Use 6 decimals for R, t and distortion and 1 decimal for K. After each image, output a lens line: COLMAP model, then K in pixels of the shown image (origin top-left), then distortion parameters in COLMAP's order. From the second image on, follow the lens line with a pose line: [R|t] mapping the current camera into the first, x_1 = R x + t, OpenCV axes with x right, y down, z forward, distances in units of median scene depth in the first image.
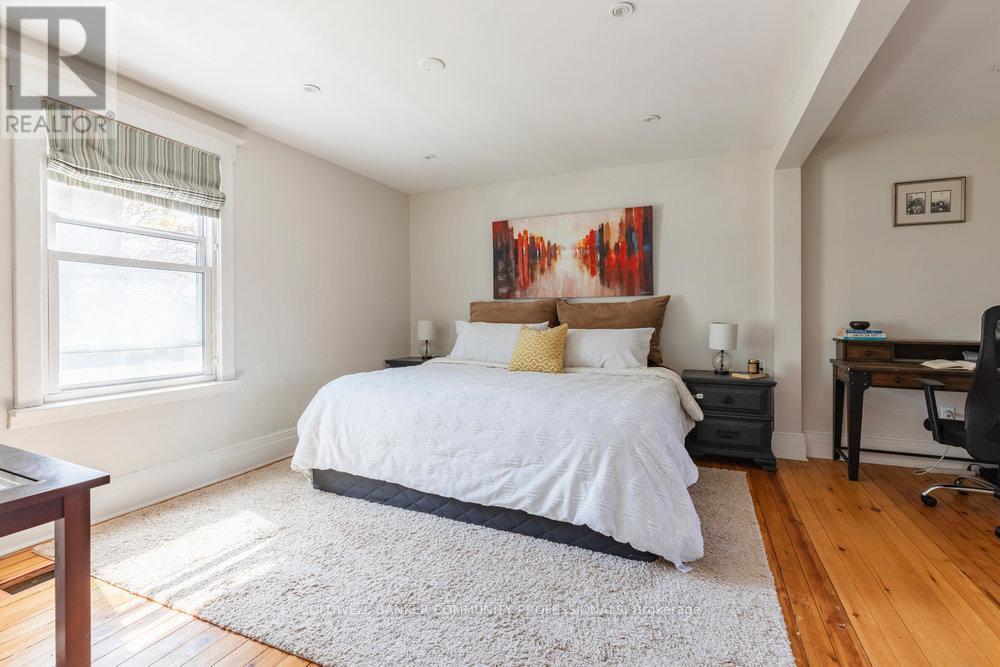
lens RADIAL K [[456.8, 0, 509.4], [0, 456.8, 312.9], [0, 0, 1]] dist [0.008388, -0.000845]
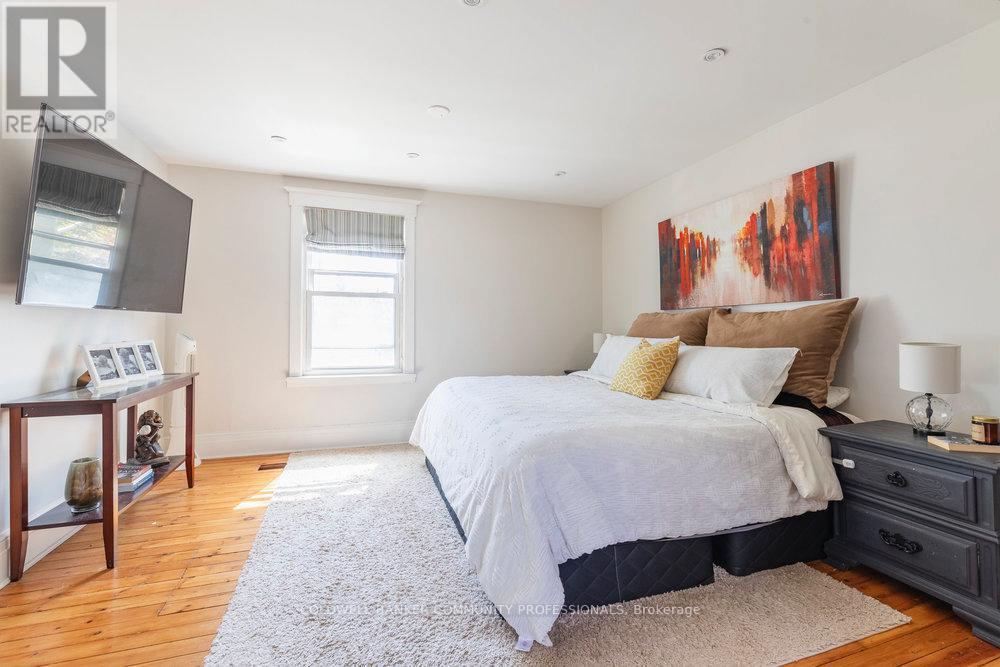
lens RADIAL K [[456.8, 0, 503.3], [0, 456.8, 315.4], [0, 0, 1]] dist [0.008388, -0.000845]
pose [[0.665995, -0.016975, -0.745763, 0.491675], [-0.002060, 0.999695, -0.024595, 0.002509], [0.745953, 0.017916, 0.665757, 0.221881]]
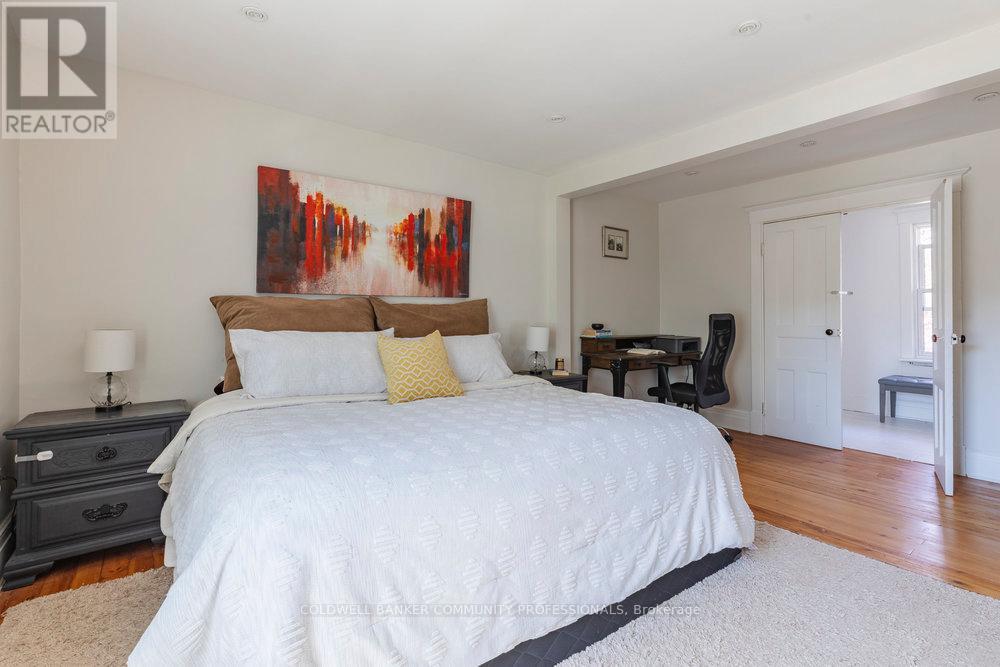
lens RADIAL K [[456.8, 0, 495.5], [0, 456.8, 307.7], [0, 0, 1]] dist [0.008388, -0.000845]
pose [[0.508619, 0.019217, 0.860777, -0.466413], [-0.008306, 0.999814, -0.017413, -0.001999], [-0.860952, 0.001707, 0.508684, 0.488678]]
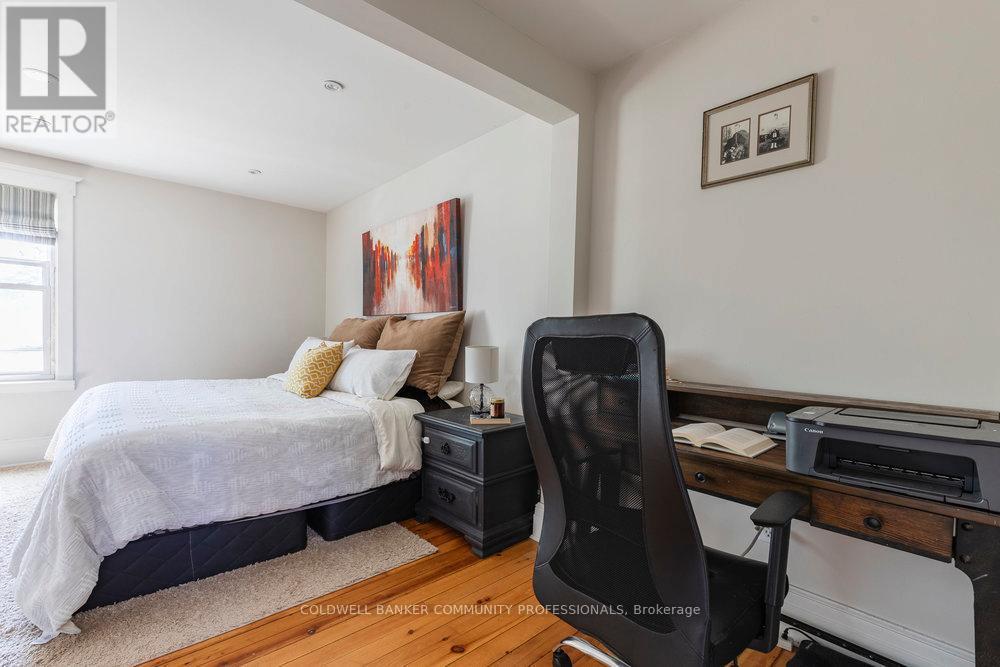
lens RADIAL K [[456.8, 0, 501.6], [0, 456.8, 344.6], [0, 0, 1]] dist [0.008388, -0.000845]
pose [[0.903512, 0.029437, -0.427551, 0.738393], [-0.022155, 0.999512, 0.021999, 0.001856], [0.427991, -0.010404, 0.903723, 0.315223]]
